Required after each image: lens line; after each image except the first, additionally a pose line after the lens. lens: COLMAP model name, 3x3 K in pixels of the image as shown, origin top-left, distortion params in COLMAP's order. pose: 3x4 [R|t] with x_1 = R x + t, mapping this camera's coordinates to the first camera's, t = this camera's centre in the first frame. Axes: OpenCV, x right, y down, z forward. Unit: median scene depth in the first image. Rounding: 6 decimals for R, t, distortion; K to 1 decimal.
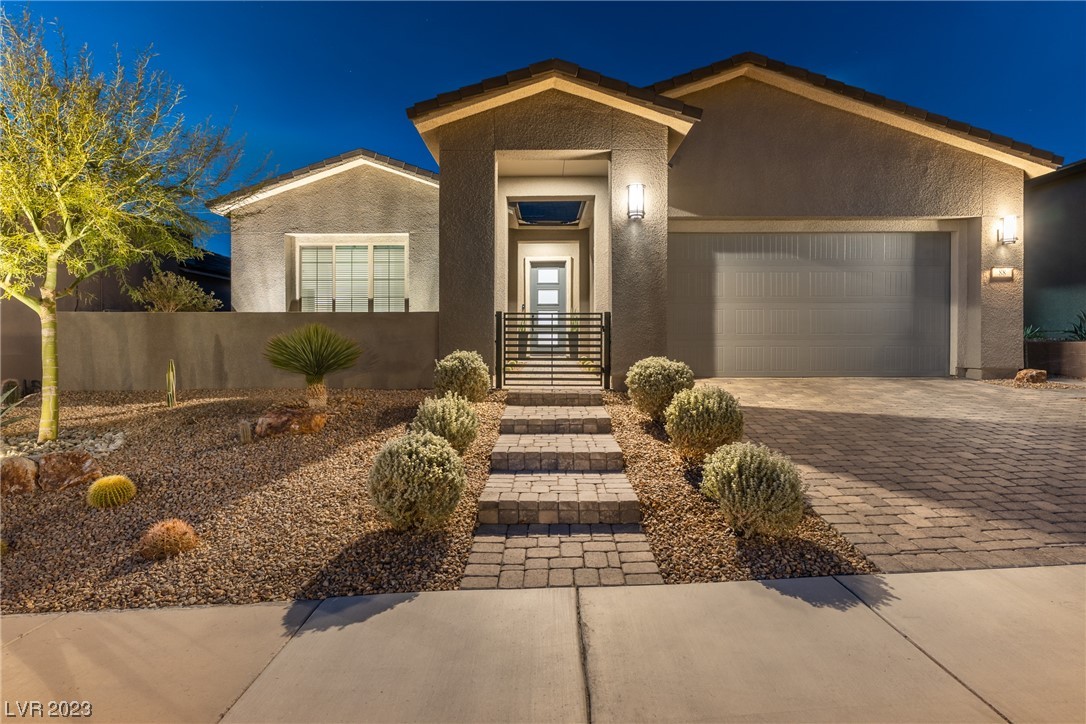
lens RADIAL K [[558.3, 0, 551.6], [0, 558.3, 341.8], [0, 0, 1]] dist [-0.007207, 0.004211]
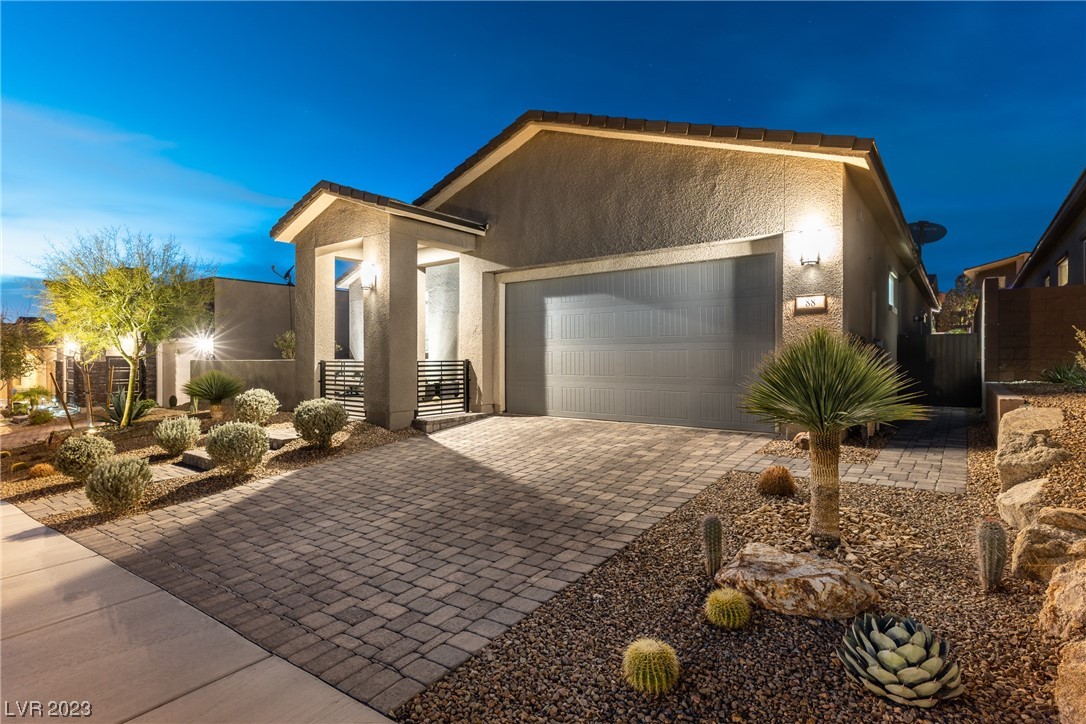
lens RADIAL K [[558.3, 0, 542.7], [0, 558.3, 361.8], [0, 0, 1]] dist [-0.007207, 0.004211]
pose [[0.793724, 0.003829, -0.608267, 0.983012], [-0.004466, 0.999990, 0.000467, -0.041153], [0.608262, 0.002346, 0.793733, 0.165899]]
